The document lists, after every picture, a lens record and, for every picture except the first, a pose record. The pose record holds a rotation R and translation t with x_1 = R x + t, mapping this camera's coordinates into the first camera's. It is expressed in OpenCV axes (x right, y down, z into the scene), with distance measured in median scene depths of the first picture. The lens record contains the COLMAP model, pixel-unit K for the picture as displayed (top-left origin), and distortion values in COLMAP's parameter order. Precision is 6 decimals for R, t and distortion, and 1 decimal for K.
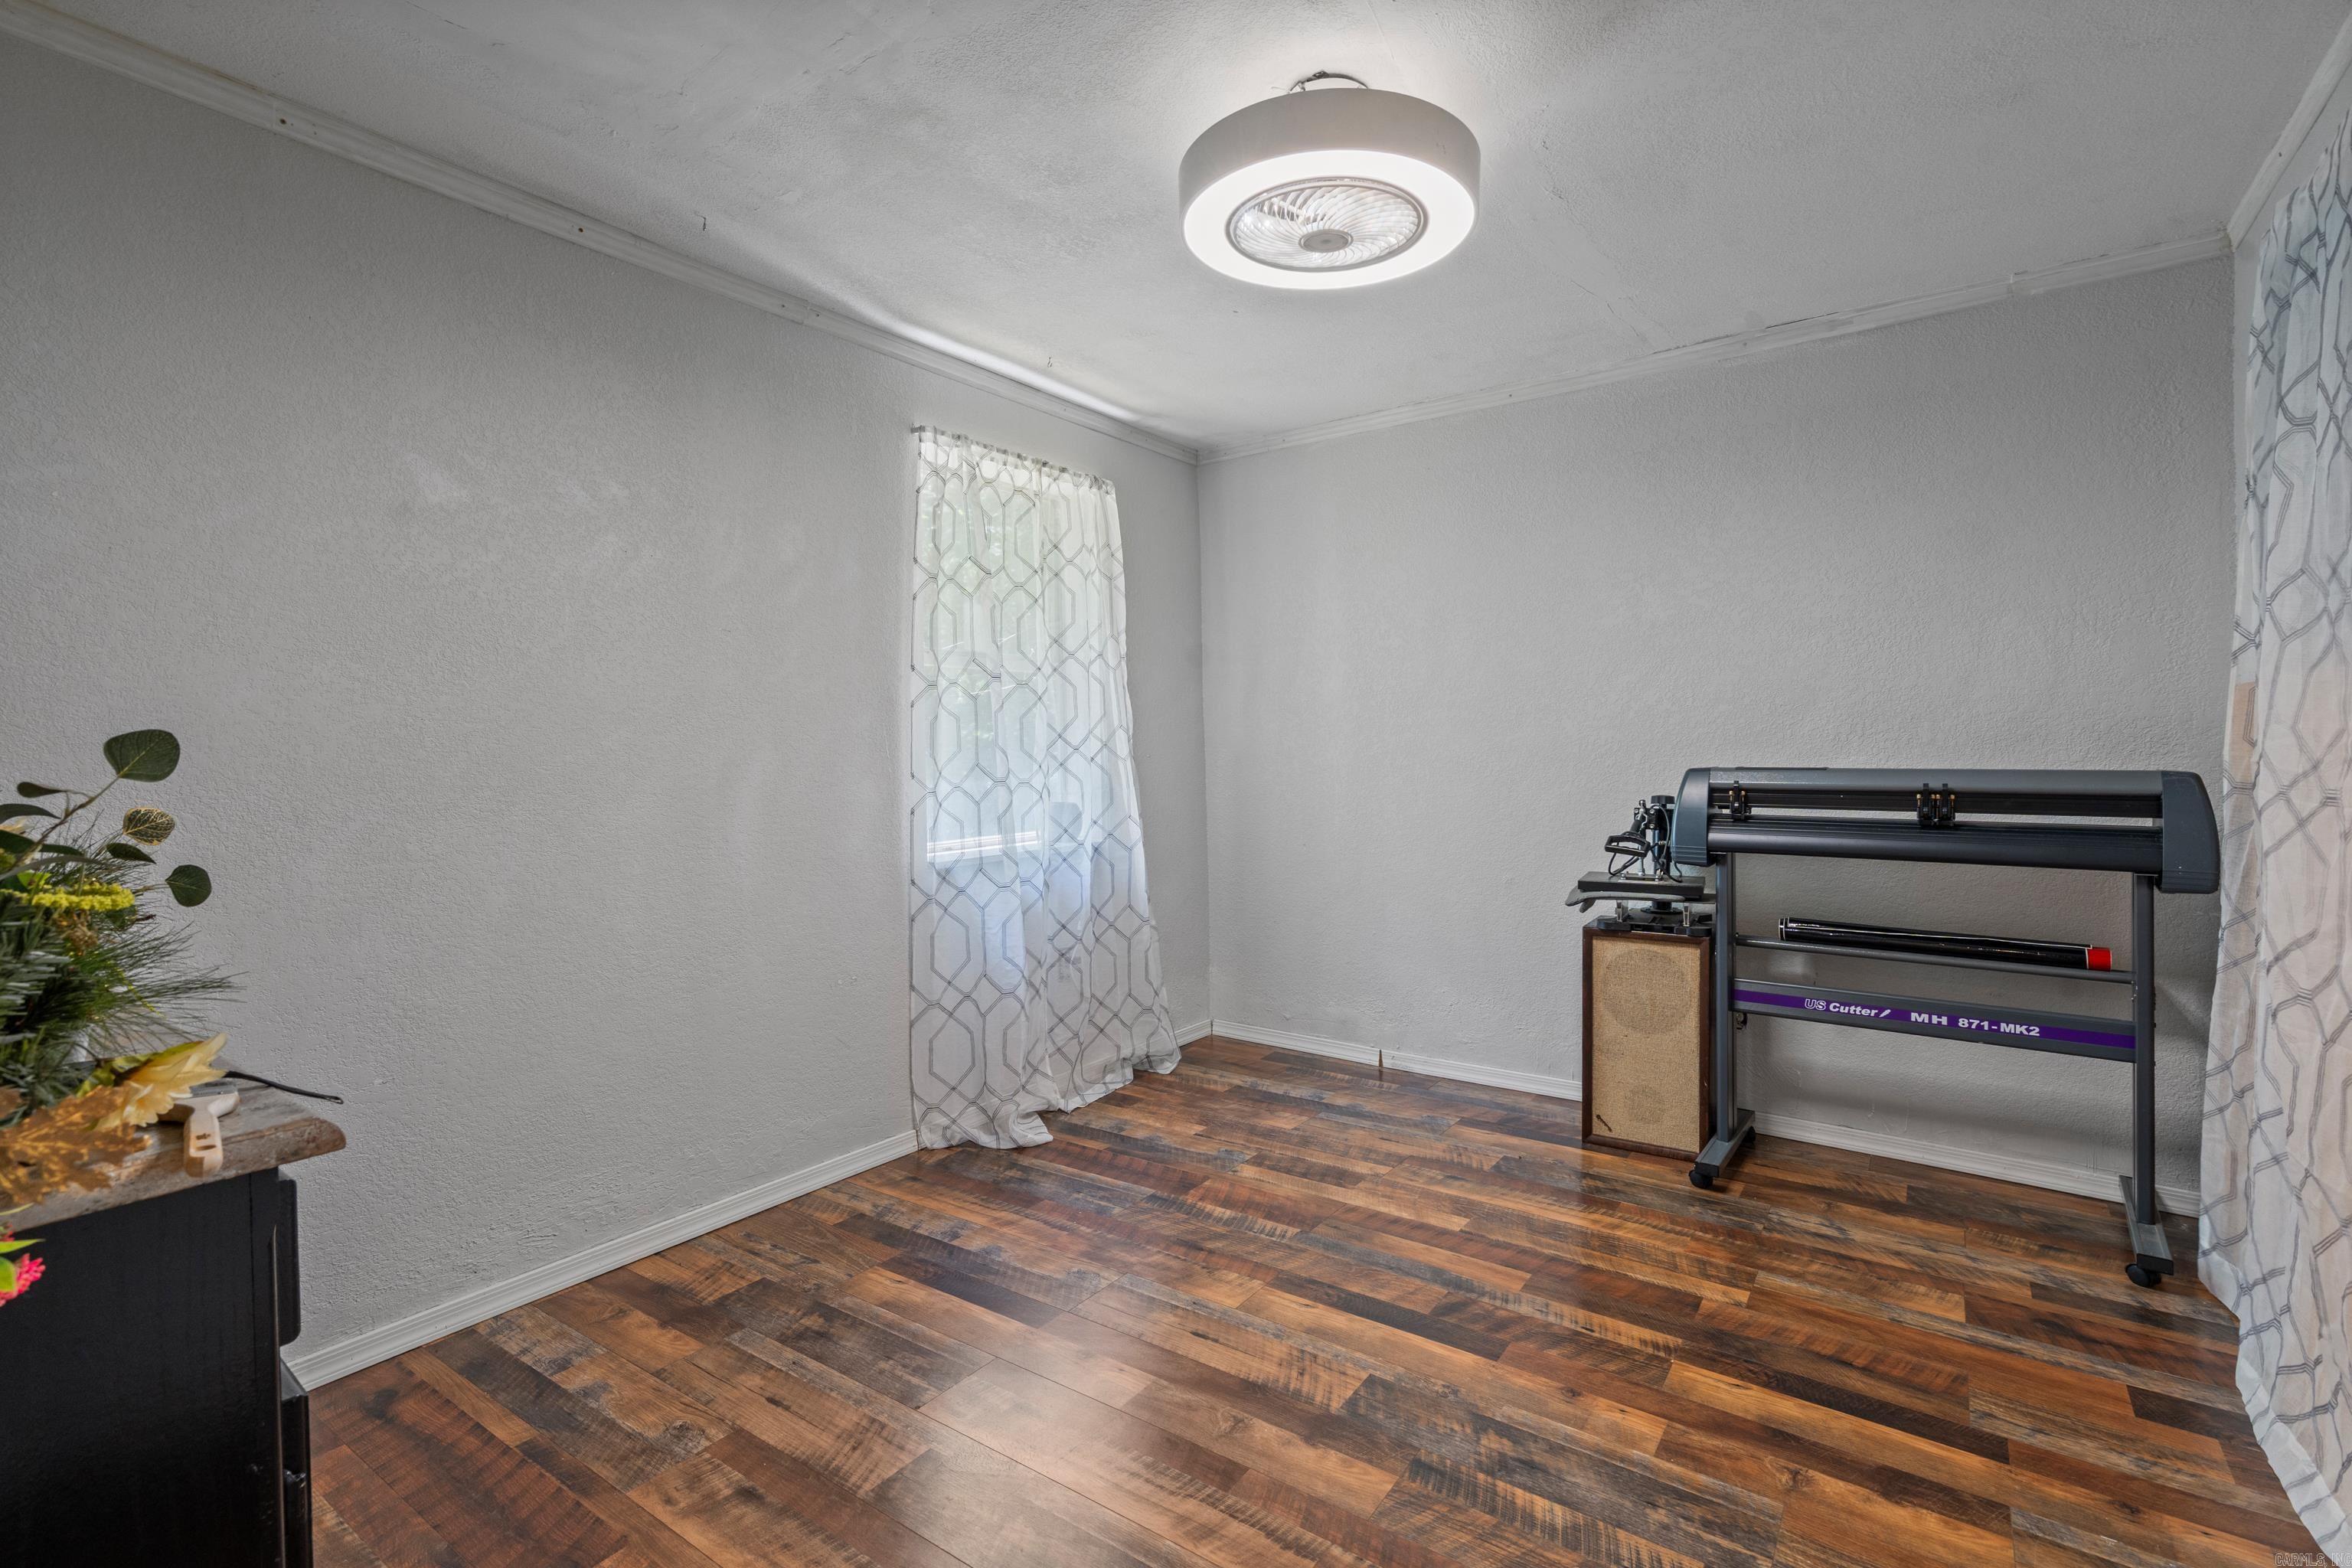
lens RADIAL K [[1084.4, 0, 1180.9], [0, 1084.4, 798.8], [0, 0, 1]] dist [0.000055, 0.001143]
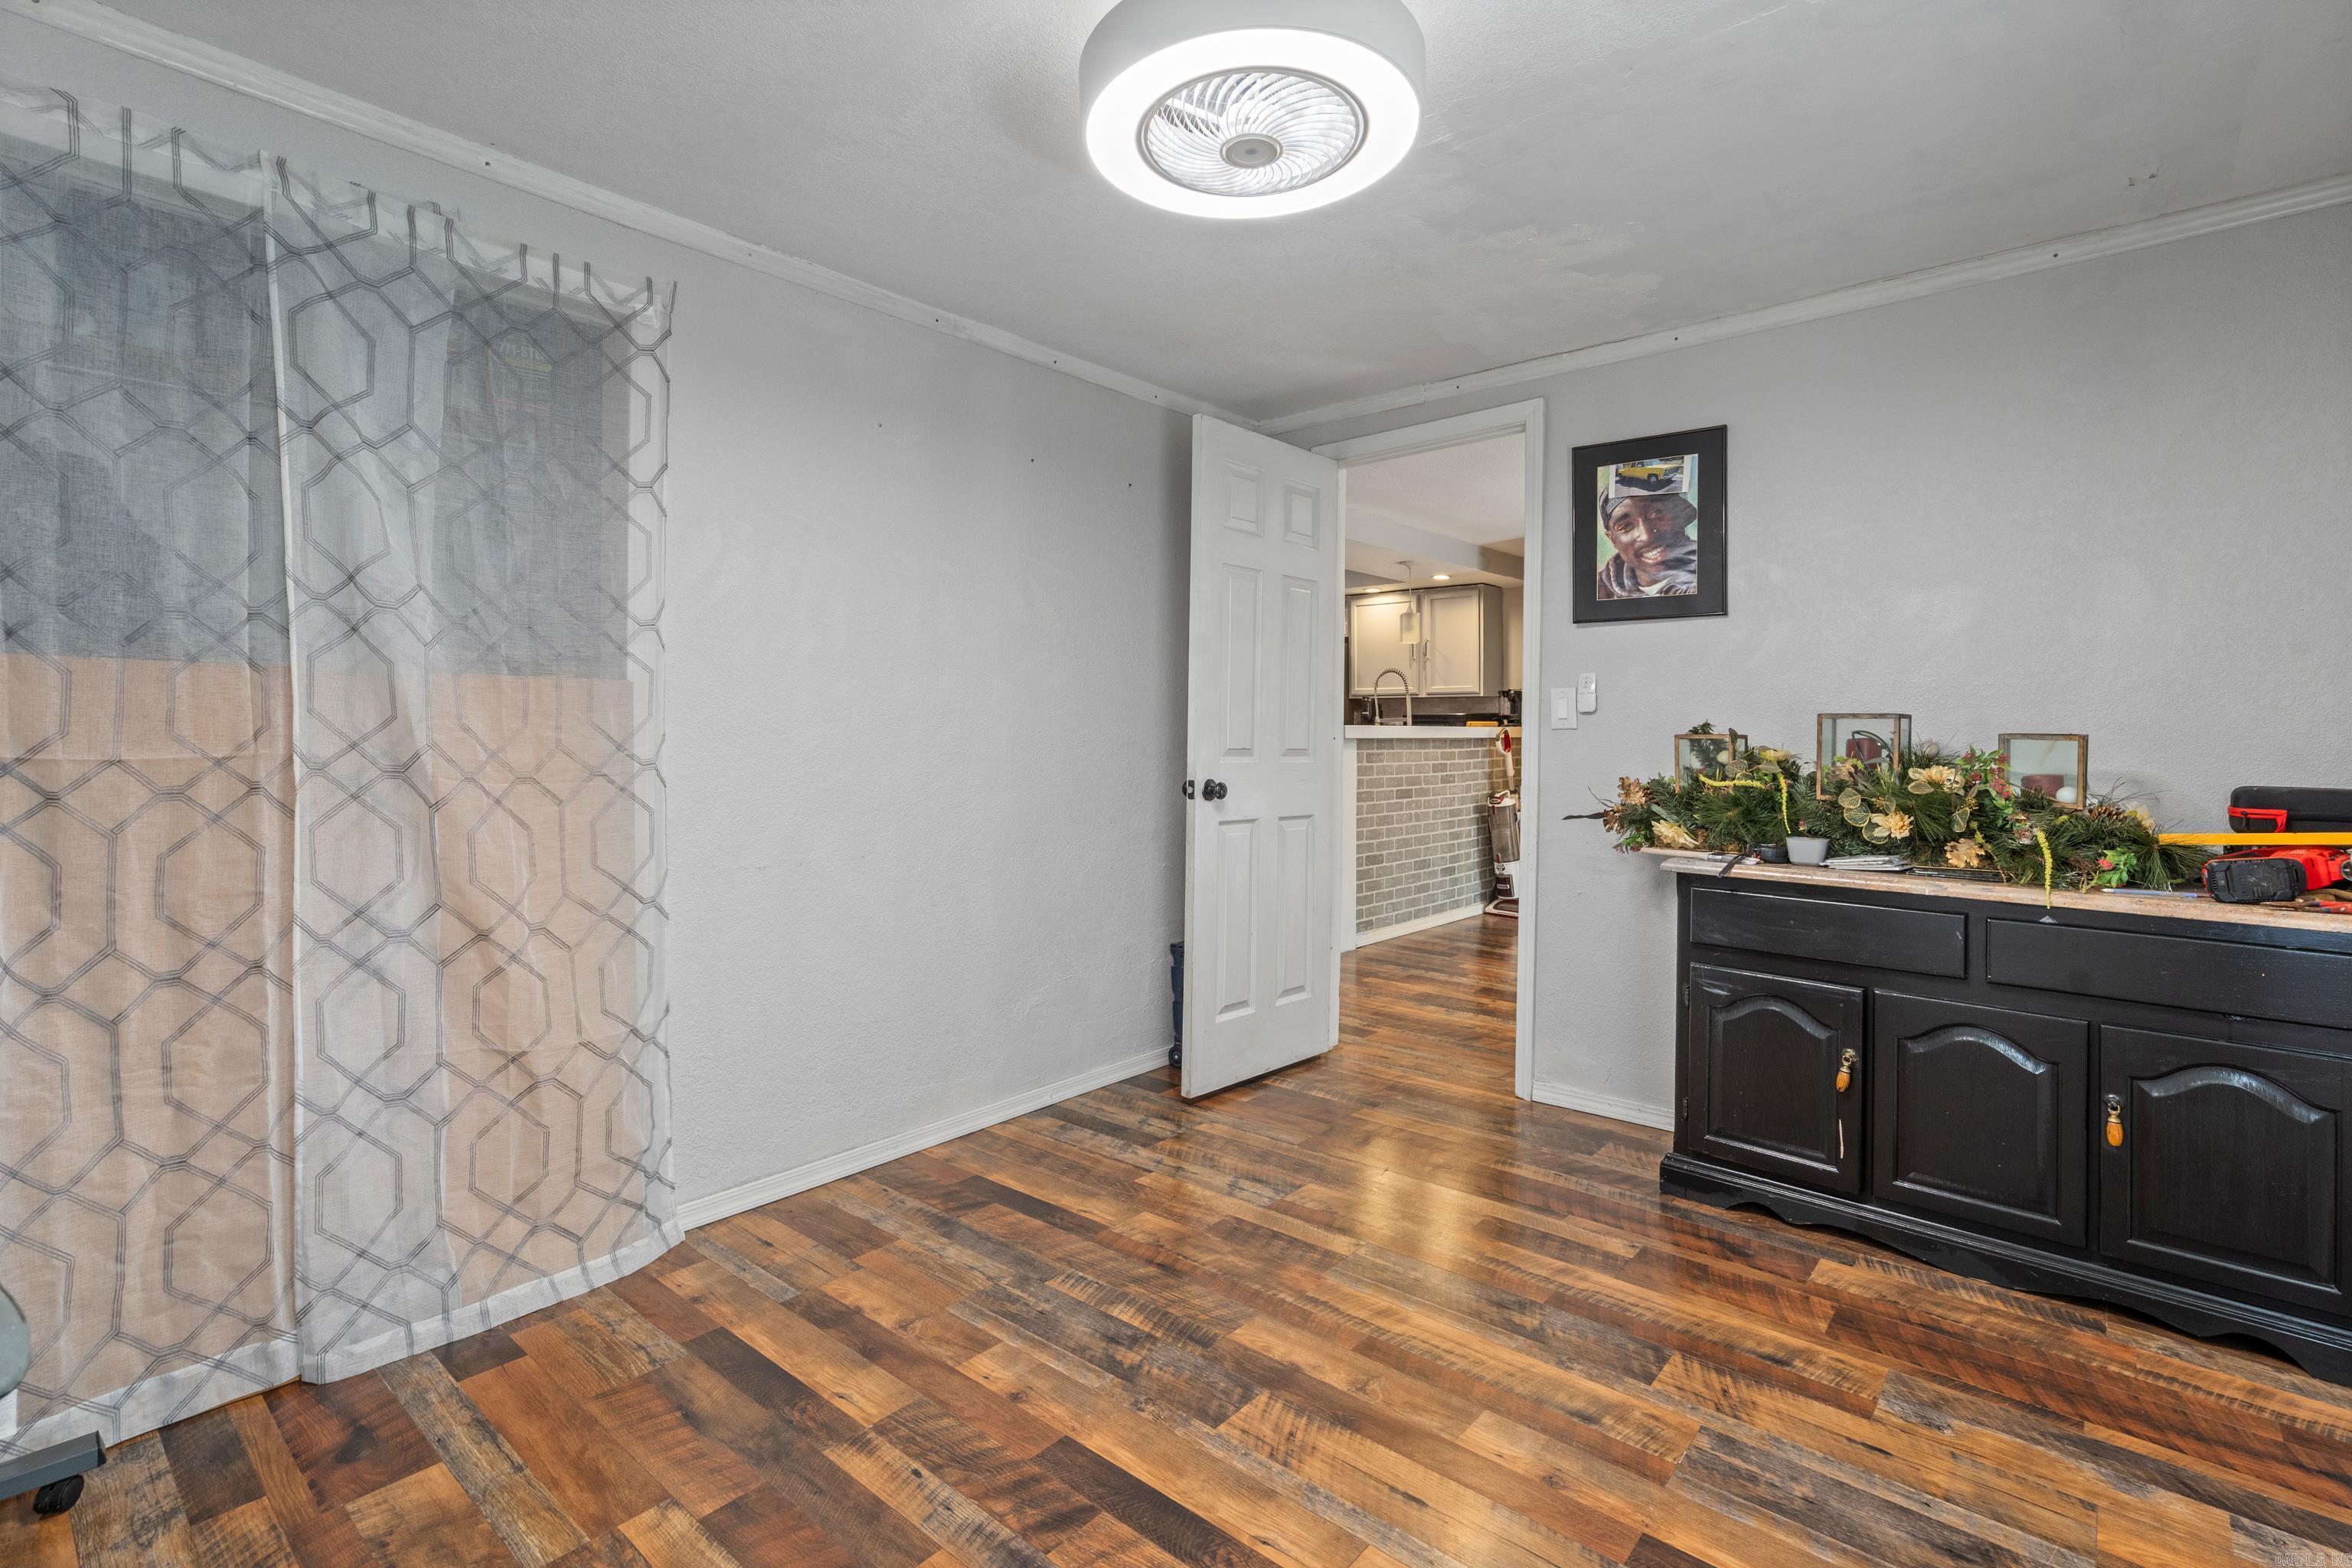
lens RADIAL K [[1084.4, 0, 1180.9], [0, 1084.4, 798.8], [0, 0, 1]] dist [0.000055, 0.001143]
pose [[-0.995272, 0.000191, 0.097129, 0.119546], [0.010257, 0.994613, 0.103148, -0.089058], [-0.096586, 0.103656, -0.989912, 1.916194]]
